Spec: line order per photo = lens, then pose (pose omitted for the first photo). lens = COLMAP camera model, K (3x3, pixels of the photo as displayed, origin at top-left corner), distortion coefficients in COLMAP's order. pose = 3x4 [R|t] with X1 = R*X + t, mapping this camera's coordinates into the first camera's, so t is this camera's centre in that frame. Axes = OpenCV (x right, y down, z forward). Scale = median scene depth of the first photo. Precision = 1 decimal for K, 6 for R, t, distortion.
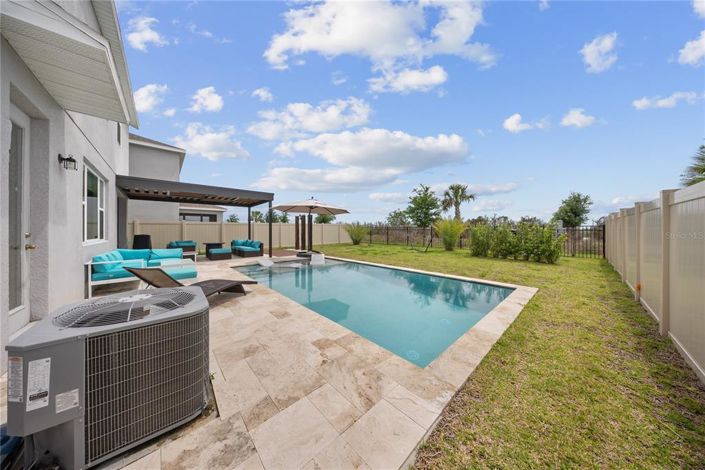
lens RADIAL K [[206.8, 0, 353.0], [0, 206.8, 231.7], [0, 0, 1]] dist [-0.000149, 0.000006]
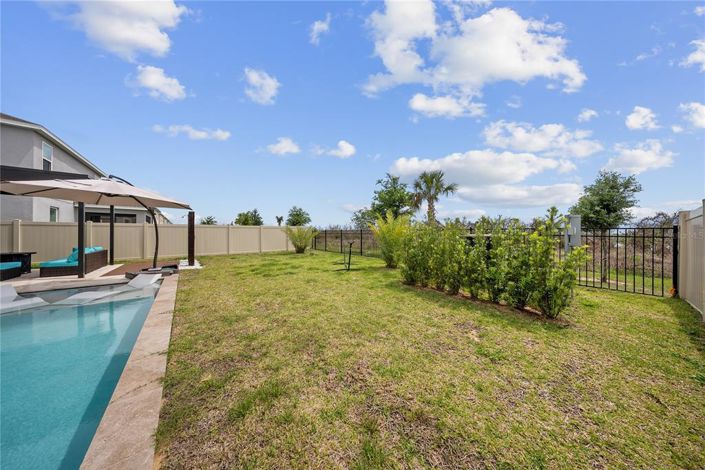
lens RADIAL K [[210.6, 0, 348.6], [0, 210.6, 237.0], [0, 0, 1]] dist [-0.001342, -0.000137]
pose [[0.998151, 0.005213, -0.060553, 0.380596], [-0.004890, 0.999973, 0.005477, -0.004493], [0.060580, -0.005171, 0.998150, 0.363908]]
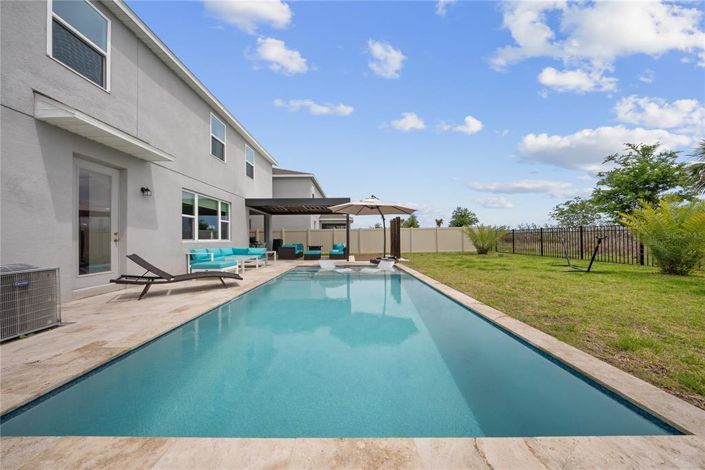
lens RADIAL K [[210.6, 0, 348.6], [0, 210.6, 237.0], [0, 0, 1]] dist [-0.001342, -0.000137]
pose [[0.739607, -0.009088, -0.672978, 0.259926], [0.001530, 0.999929, -0.011822, 0.015609], [0.673037, 0.007714, 0.739568, 0.213900]]
